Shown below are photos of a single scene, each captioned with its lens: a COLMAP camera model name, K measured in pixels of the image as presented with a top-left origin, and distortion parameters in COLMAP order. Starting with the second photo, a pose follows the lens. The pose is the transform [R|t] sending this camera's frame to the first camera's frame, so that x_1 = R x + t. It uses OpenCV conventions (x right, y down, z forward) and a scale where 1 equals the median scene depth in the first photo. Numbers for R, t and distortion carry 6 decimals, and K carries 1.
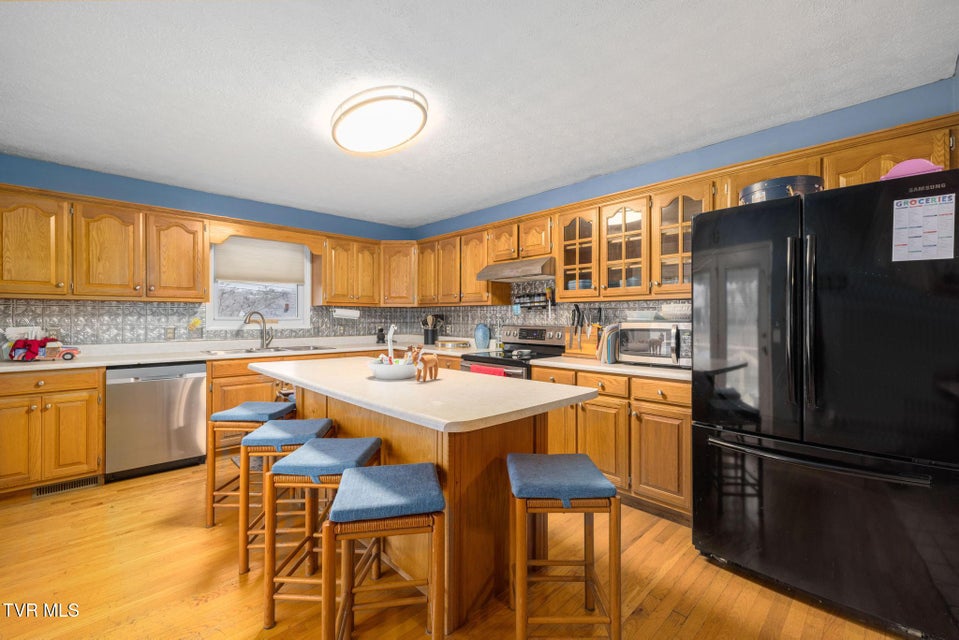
lens RADIAL K [[400.2, 0, 481.6], [0, 400.2, 316.2], [0, 0, 1]] dist [0.000634, 0.000516]
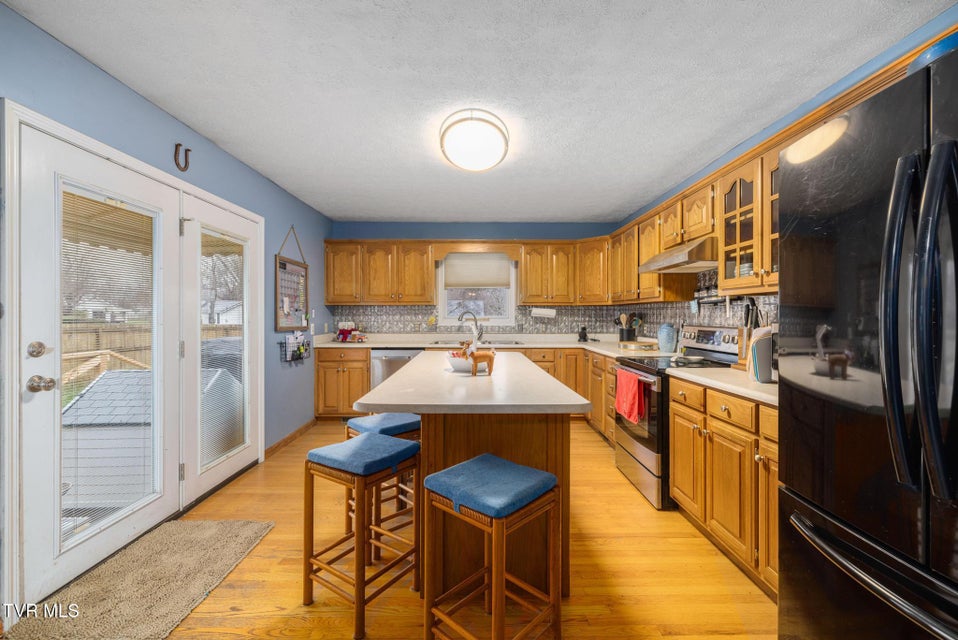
lens RADIAL K [[401.7, 0, 479.2], [0, 401.7, 316.6], [0, 0, 1]] dist [0.002445, 0.000101]
pose [[0.726301, 0.000109, -0.687377, 0.371445], [0.003186, 0.999989, 0.003525, 0.000036], [0.687369, -0.004750, 0.726293, 0.131685]]
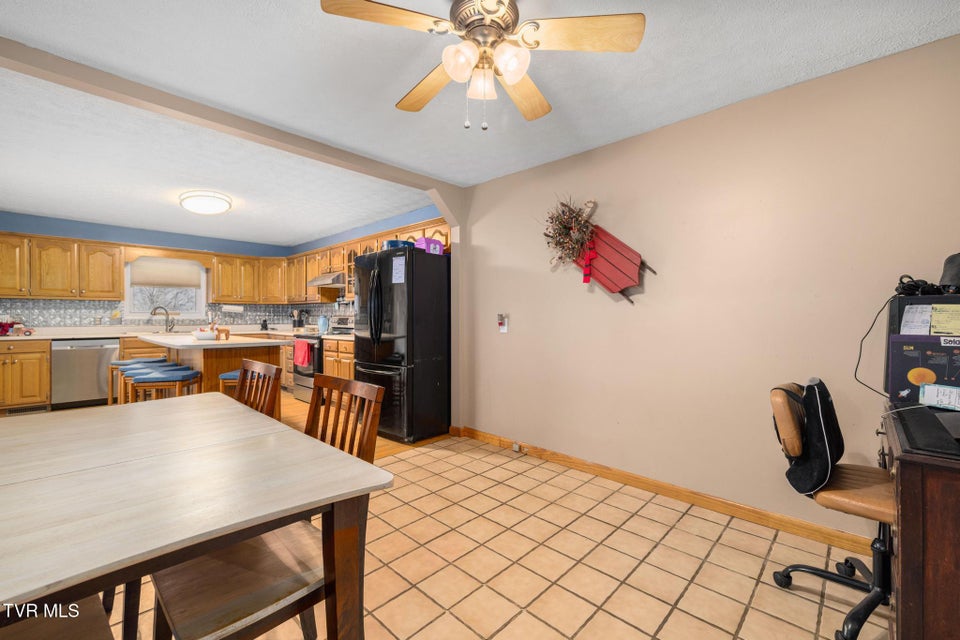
lens RADIAL K [[402.5, 0, 480.2], [0, 402.5, 316.6], [0, 0, 1]] dist [0.002445, 0.000101]
pose [[0.999028, -0.000767, 0.044069, 0.639787], [0.000675, 0.999998, 0.002087, 0.025537], [-0.044071, -0.002055, 0.999026, -0.628158]]
